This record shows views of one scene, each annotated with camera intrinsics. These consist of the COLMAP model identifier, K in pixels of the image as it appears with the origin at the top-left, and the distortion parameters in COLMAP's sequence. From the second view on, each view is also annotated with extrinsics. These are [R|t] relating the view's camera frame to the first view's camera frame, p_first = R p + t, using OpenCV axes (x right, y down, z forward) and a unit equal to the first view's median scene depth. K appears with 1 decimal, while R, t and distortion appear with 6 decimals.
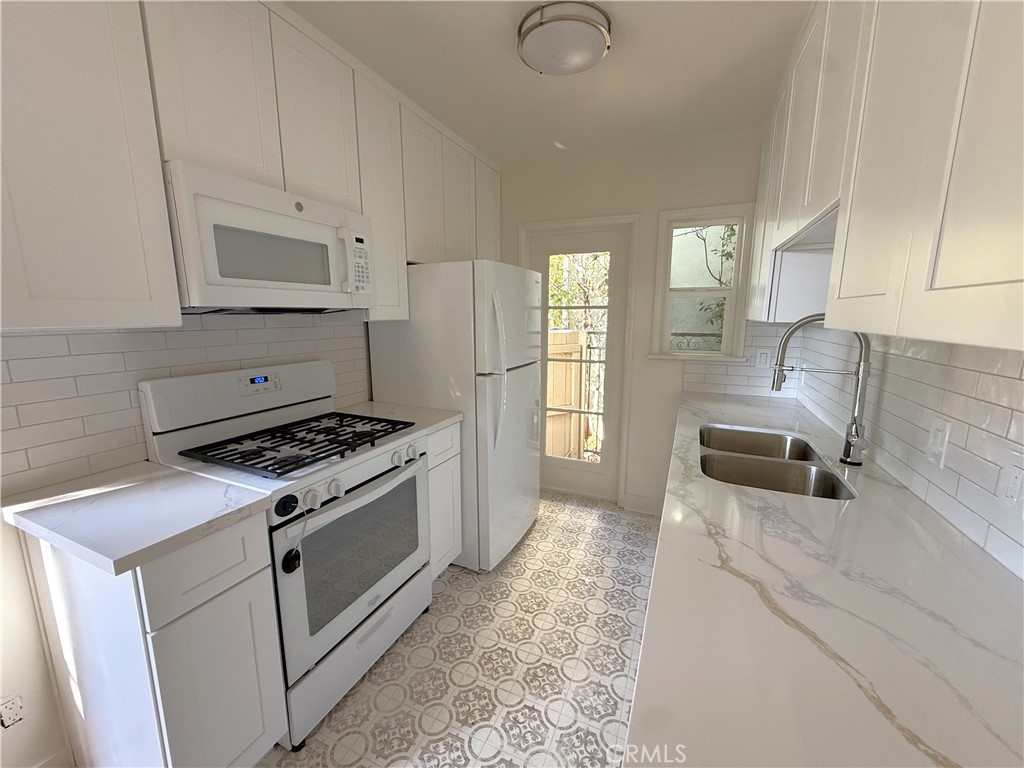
lens RADIAL K [[409.1, 0, 508.0], [0, 409.1, 384.4], [0, 0, 1]] dist [-0.000360, 0.000021]
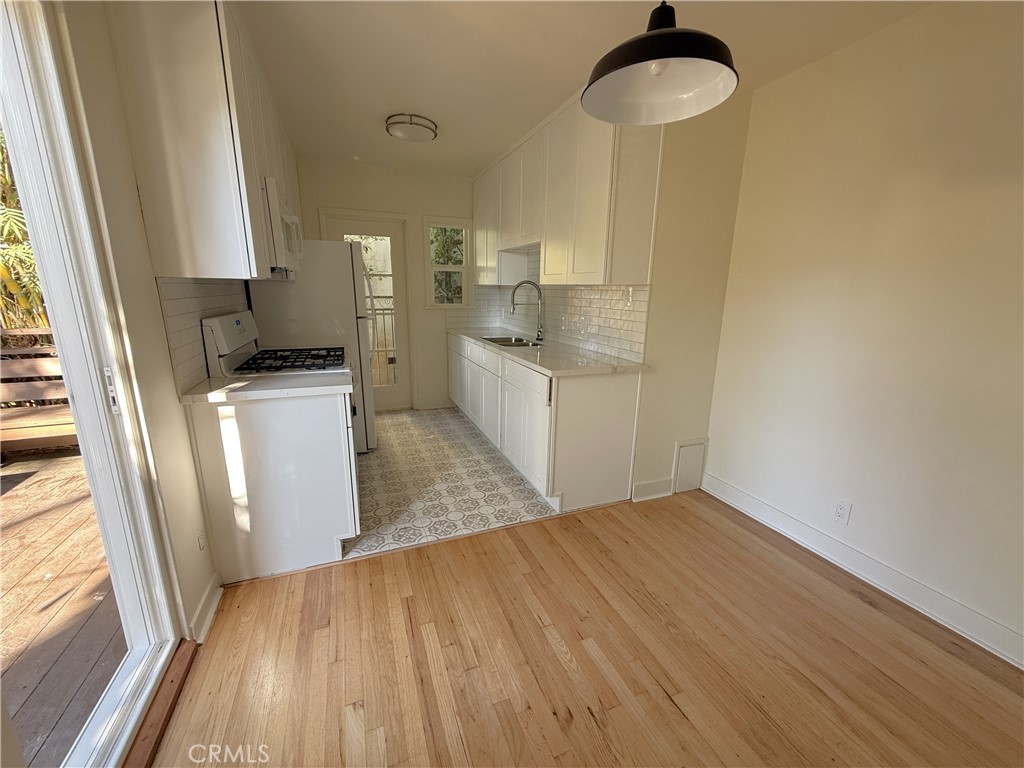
lens RADIAL K [[409.1, 0, 509.0], [0, 409.1, 385.1], [0, 0, 1]] dist [-0.000360, 0.000021]
pose [[0.698959, -0.156658, 0.697793, -0.917662], [0.109498, 0.987651, 0.112052, 0.133539], [-0.706730, -0.001913, 0.707481, -0.553909]]
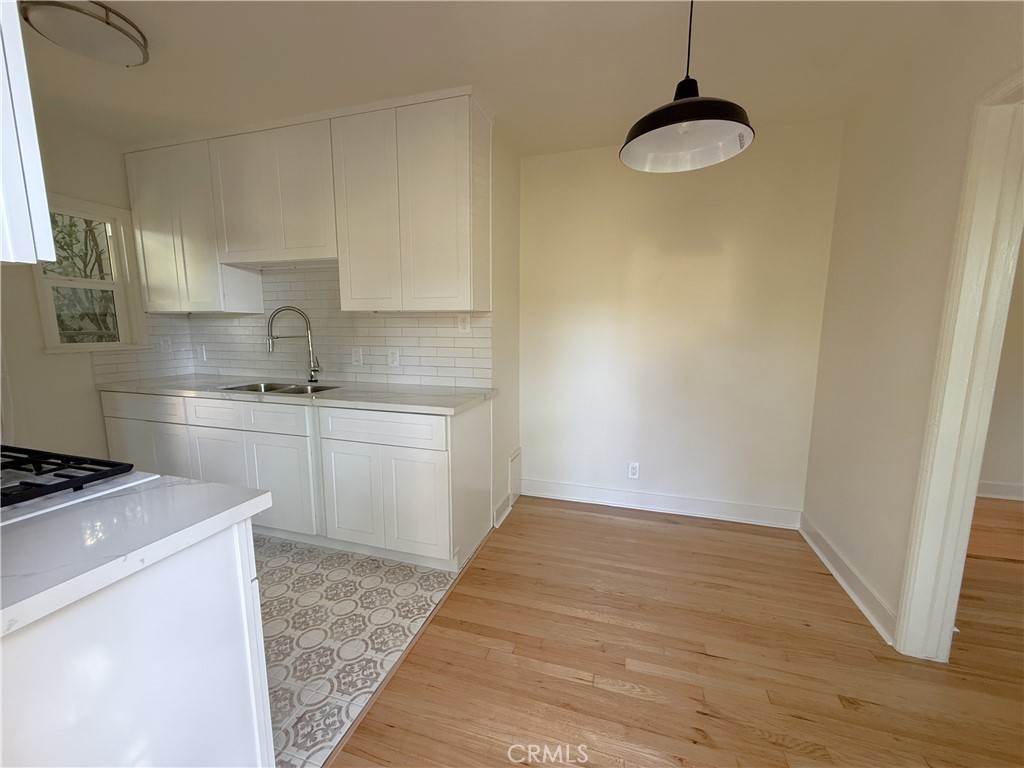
lens RADIAL K [[409.1, 0, 510.5], [0, 409.1, 386.1], [0, 0, 1]] dist [-0.000360, 0.000021]
pose [[-0.121204, -0.146705, 0.981727, -1.009456], [0.165852, 0.972122, 0.165746, 0.034176], [-0.978674, 0.182910, -0.093494, 0.195392]]
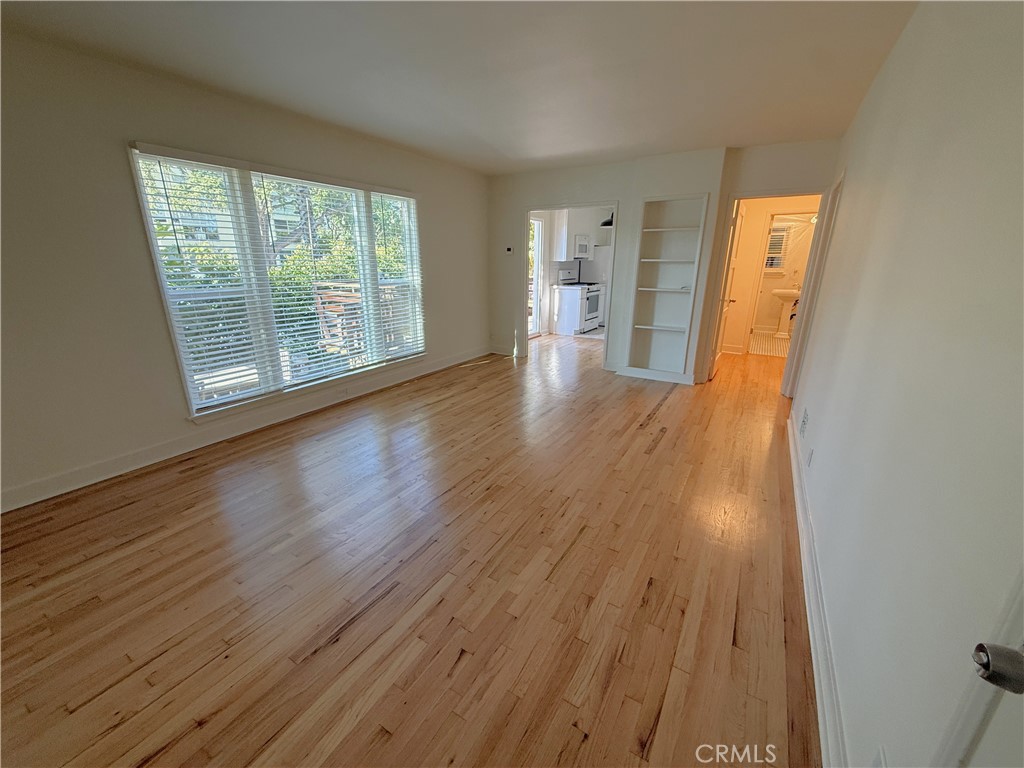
lens RADIAL K [[409.1, 0, 511.0], [0, 409.1, 384.8], [0, 0, 1]] dist [-0.000360, 0.000021]
pose [[0.992173, 0.044898, -0.116521, -0.646222], [-0.029441, 0.990926, 0.131143, 0.675667], [0.121352, -0.126686, 0.984492, -3.941529]]
